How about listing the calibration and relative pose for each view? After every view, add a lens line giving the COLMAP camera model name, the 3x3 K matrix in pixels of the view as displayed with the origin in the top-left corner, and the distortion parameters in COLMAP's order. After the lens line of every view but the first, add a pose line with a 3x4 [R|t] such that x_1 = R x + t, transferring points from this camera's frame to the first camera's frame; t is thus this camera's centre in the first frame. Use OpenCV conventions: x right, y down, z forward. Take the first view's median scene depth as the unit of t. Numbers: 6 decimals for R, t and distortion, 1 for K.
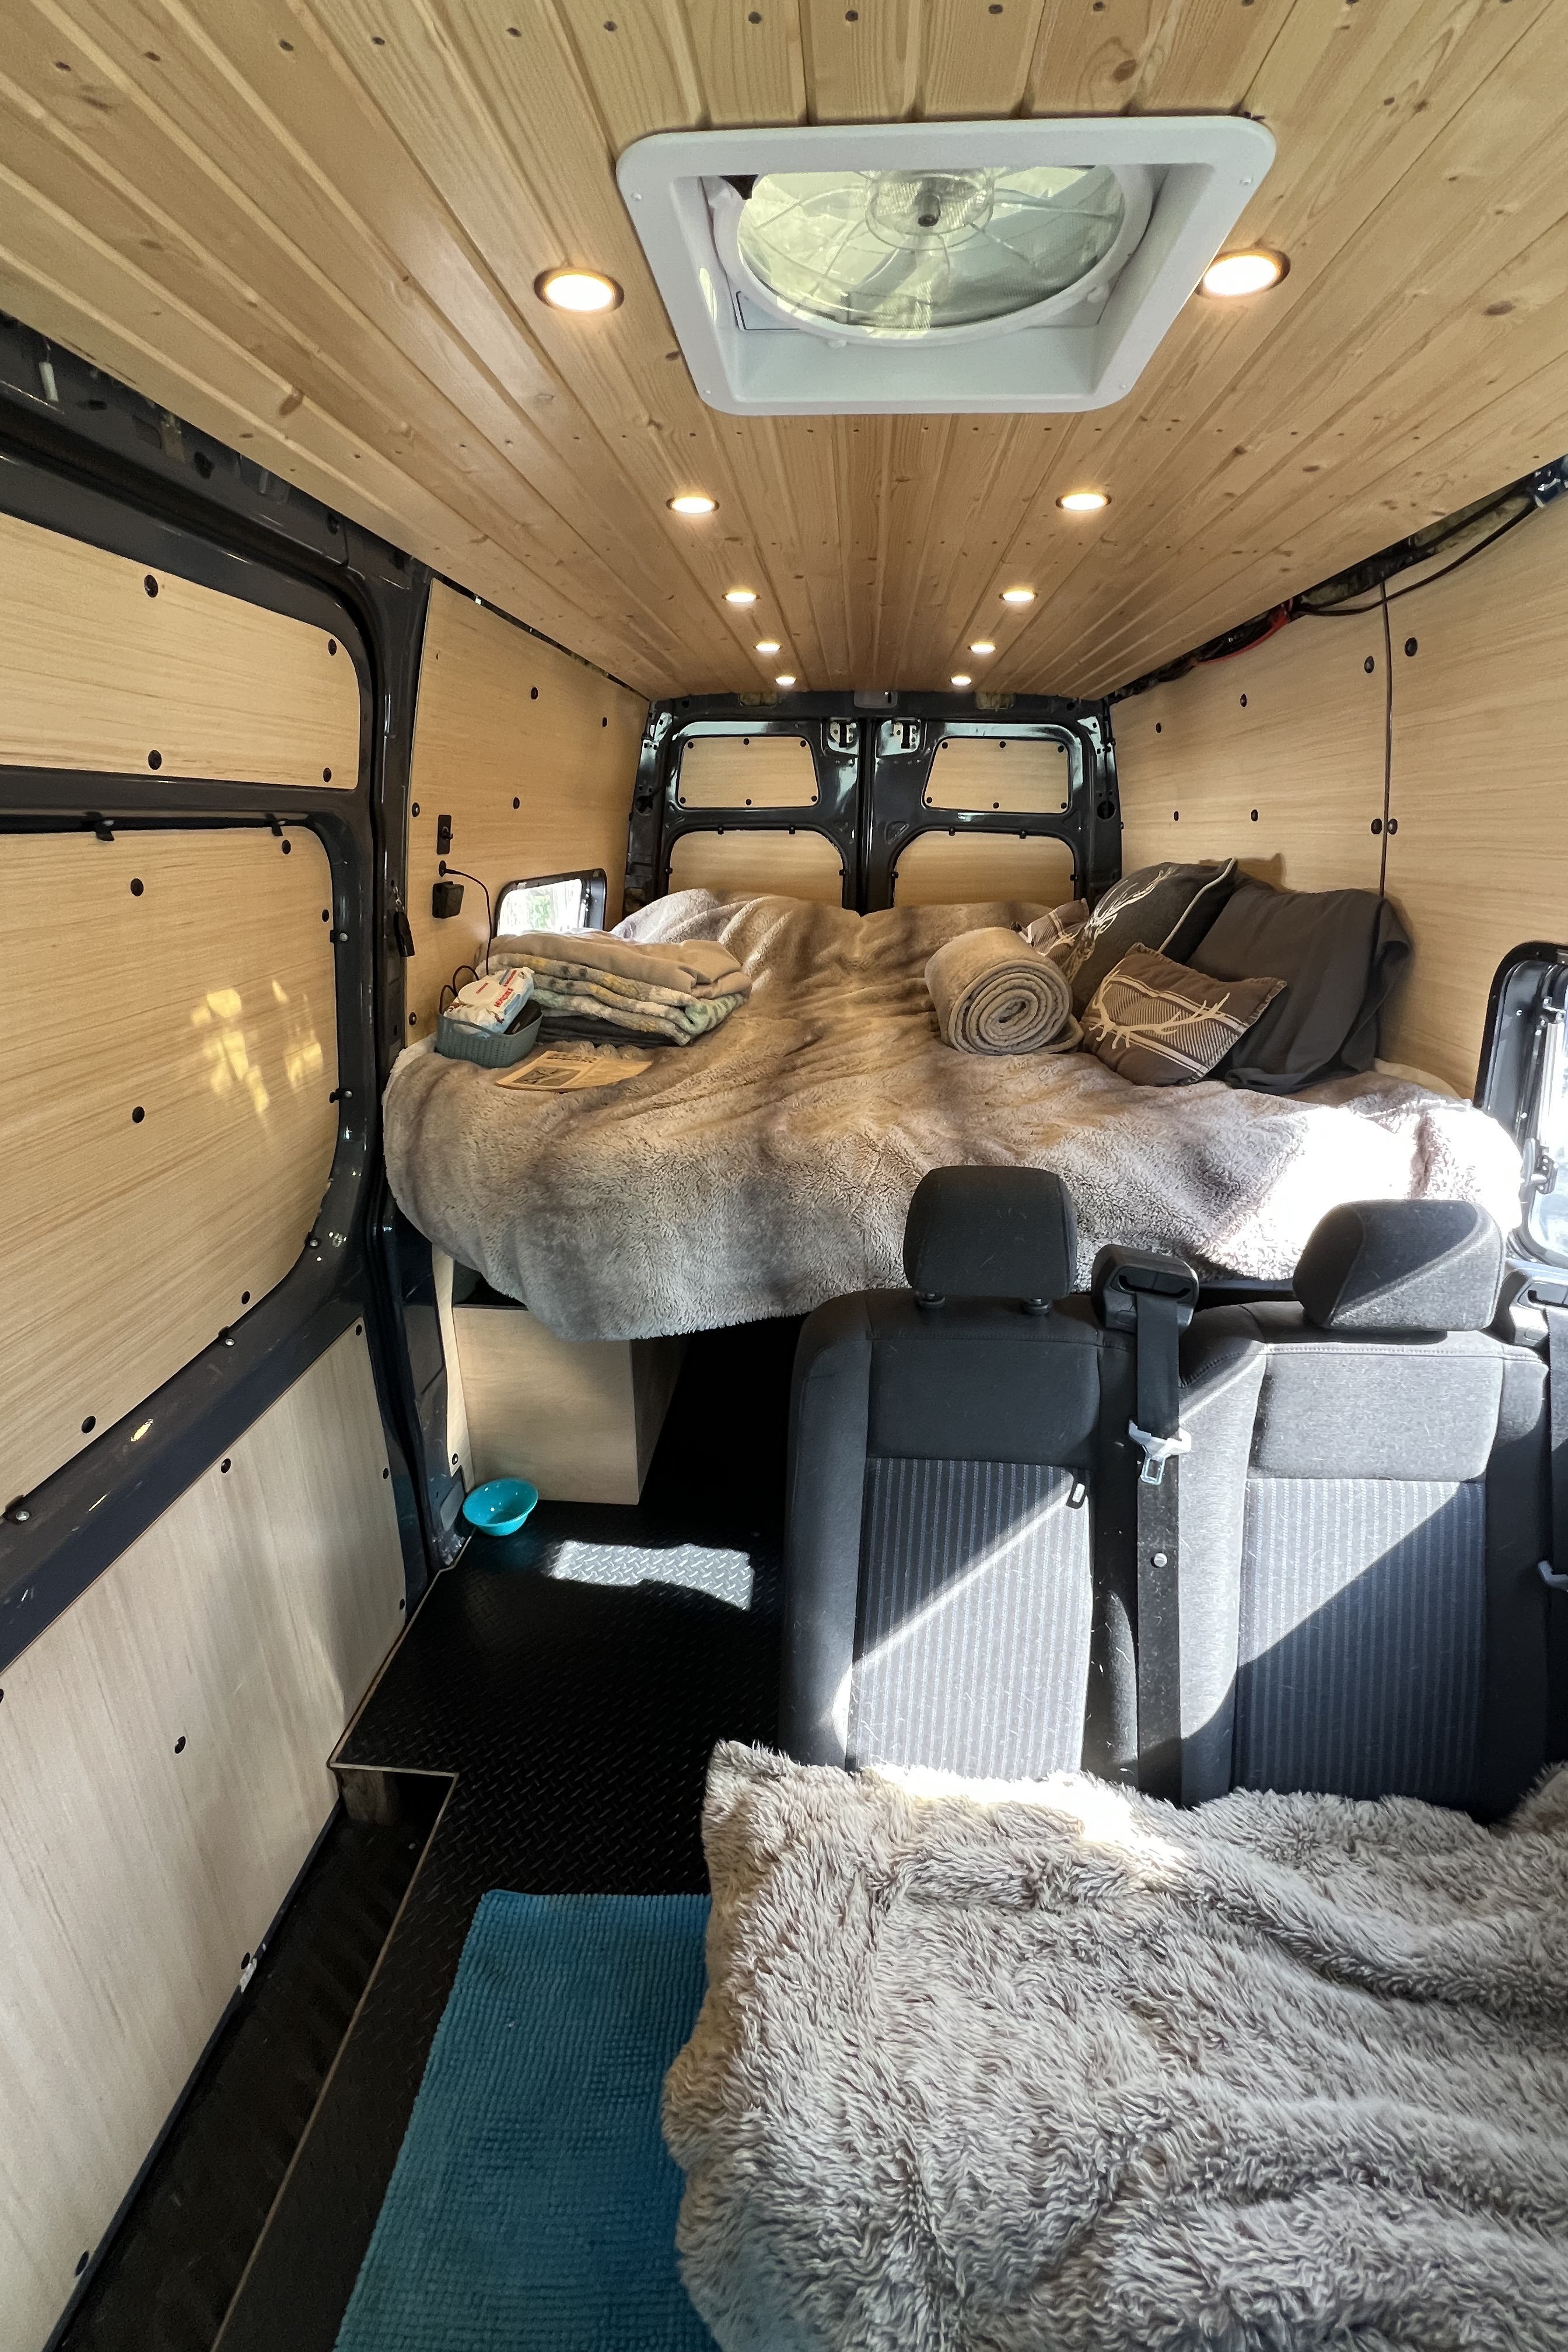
lens RADIAL K [[943.6, 0, 784.0], [0, 943.6, 1176.0], [0, 0, 1]] dist [0.017155, 0.000031]
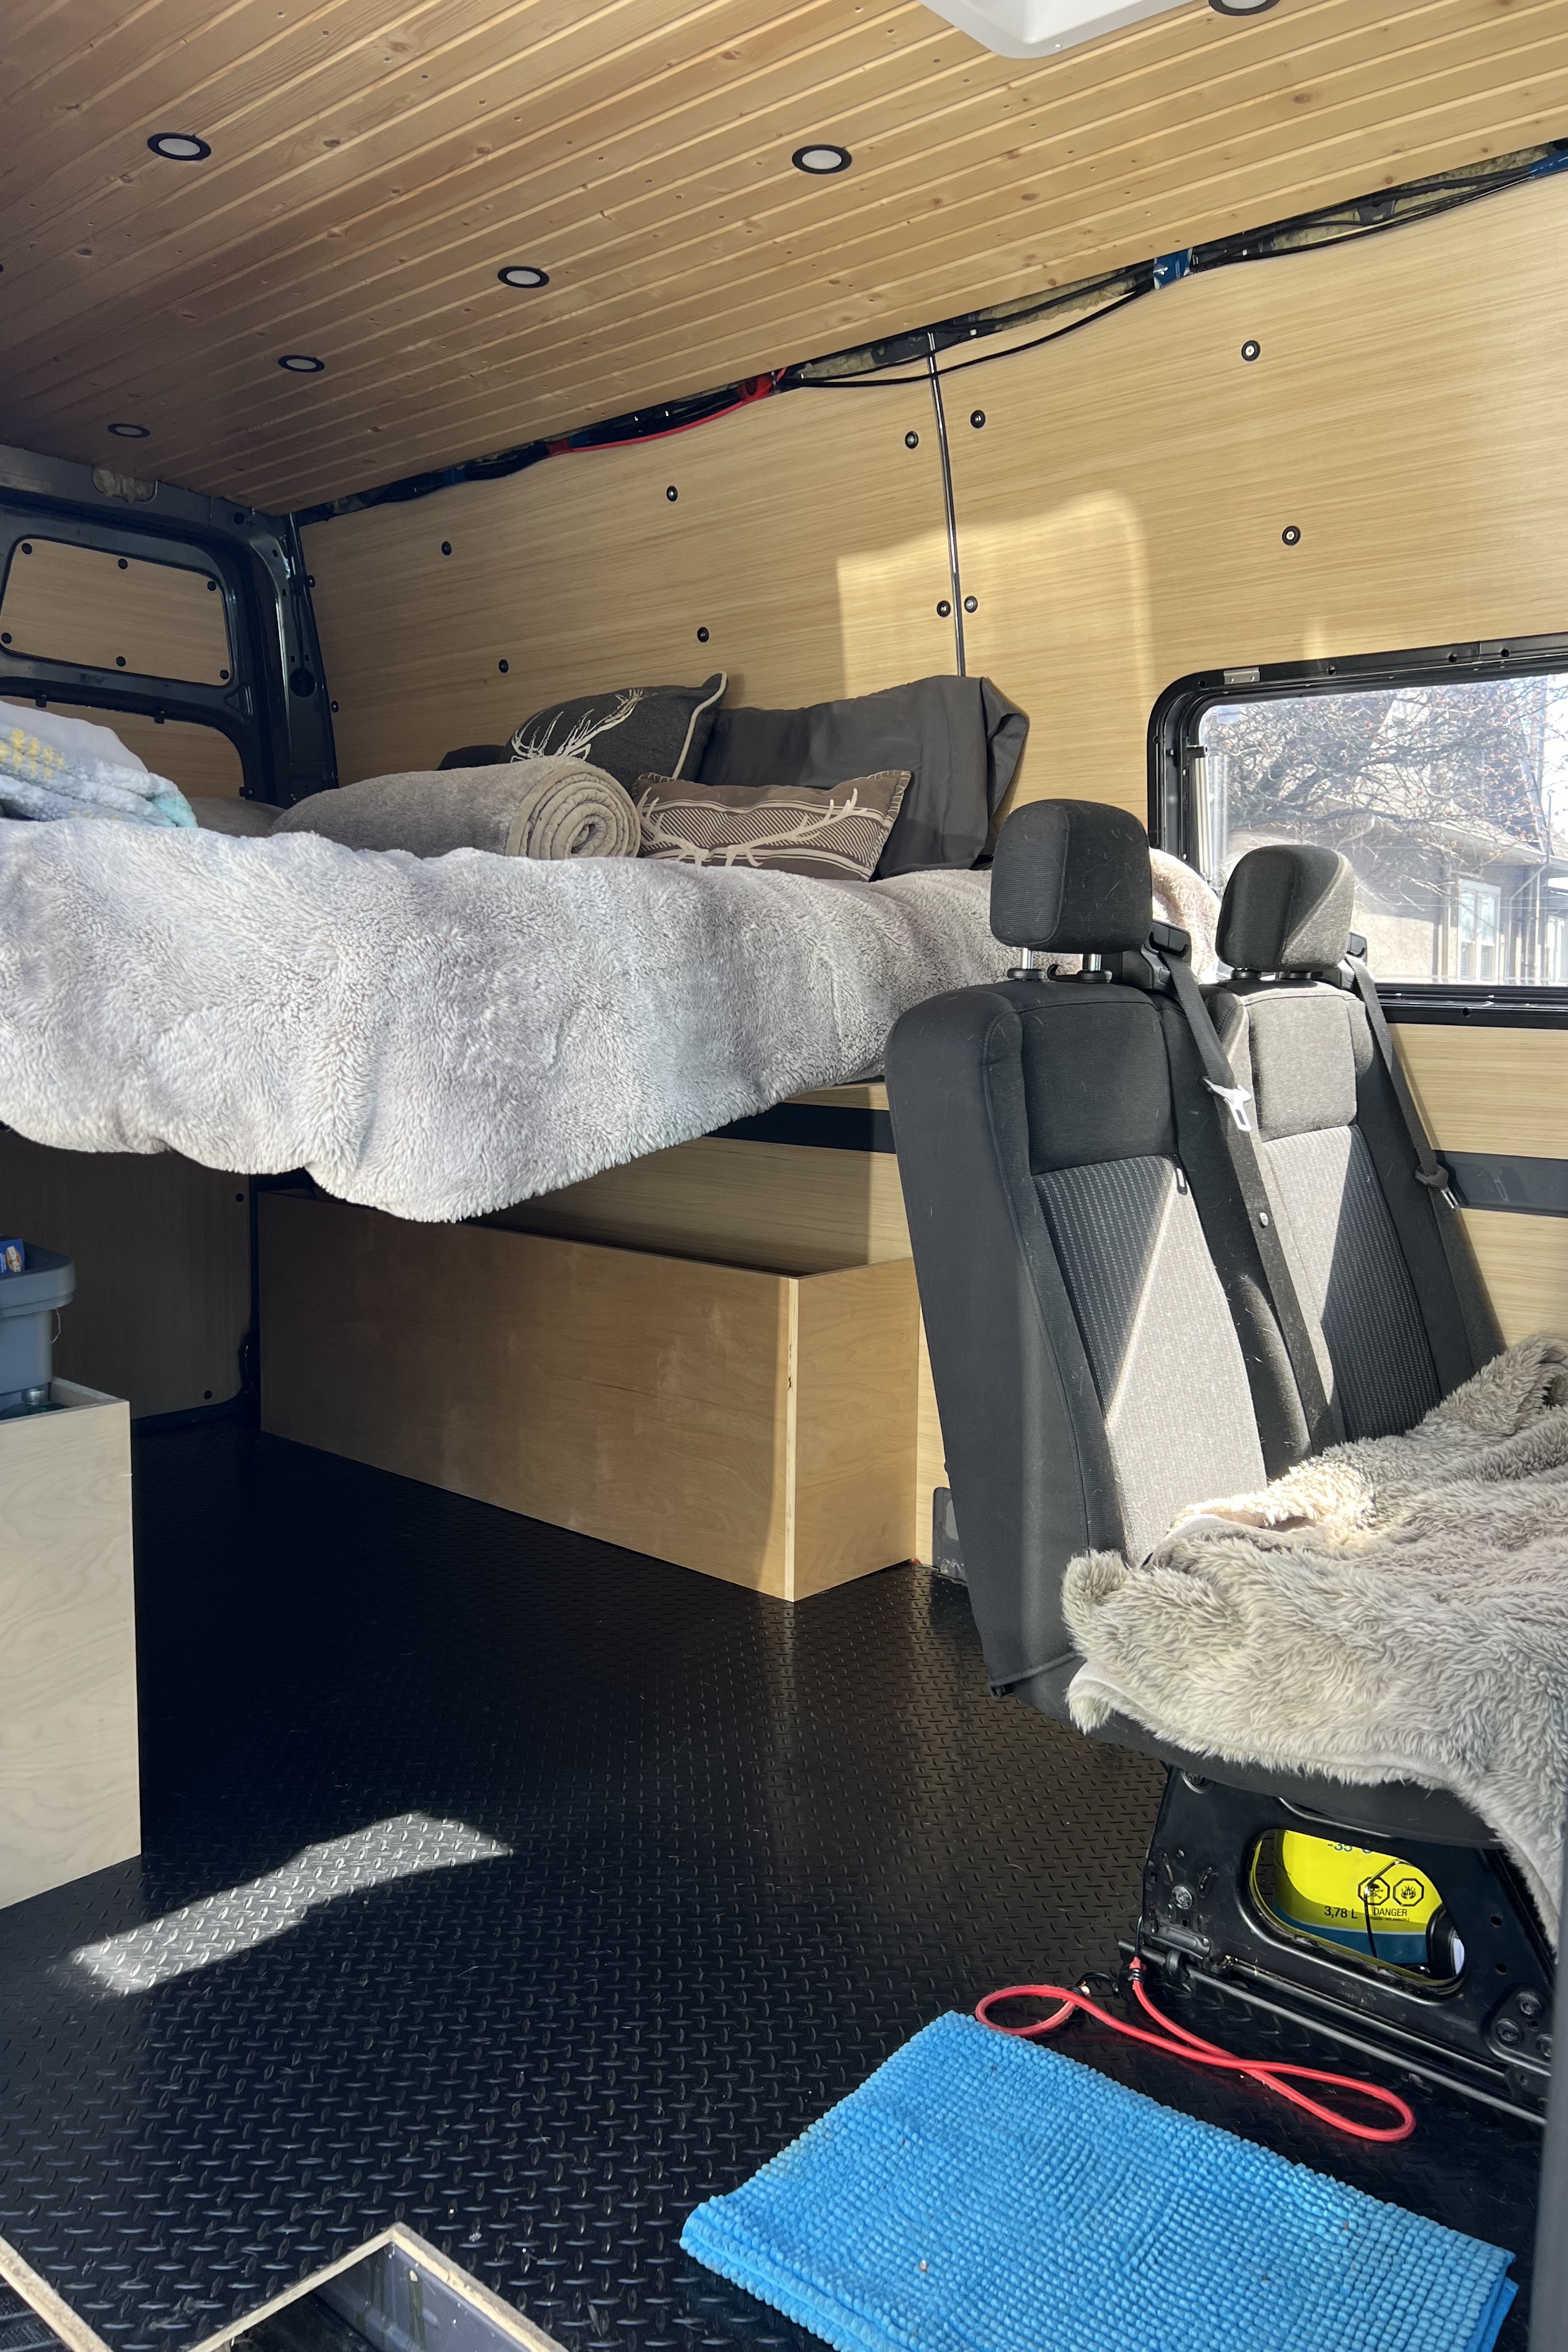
lens RADIAL K [[1789.5, 0, 784.0], [0, 1789.5, 1176.0], [0, 0, 1]] dist [0.062492, -0.000831]
pose [[0.615933, -0.093493, 0.782231, -0.899076], [0.274126, 0.956317, -0.101549, 0.296977], [-0.738567, 0.276977, 0.614656, 0.185444]]
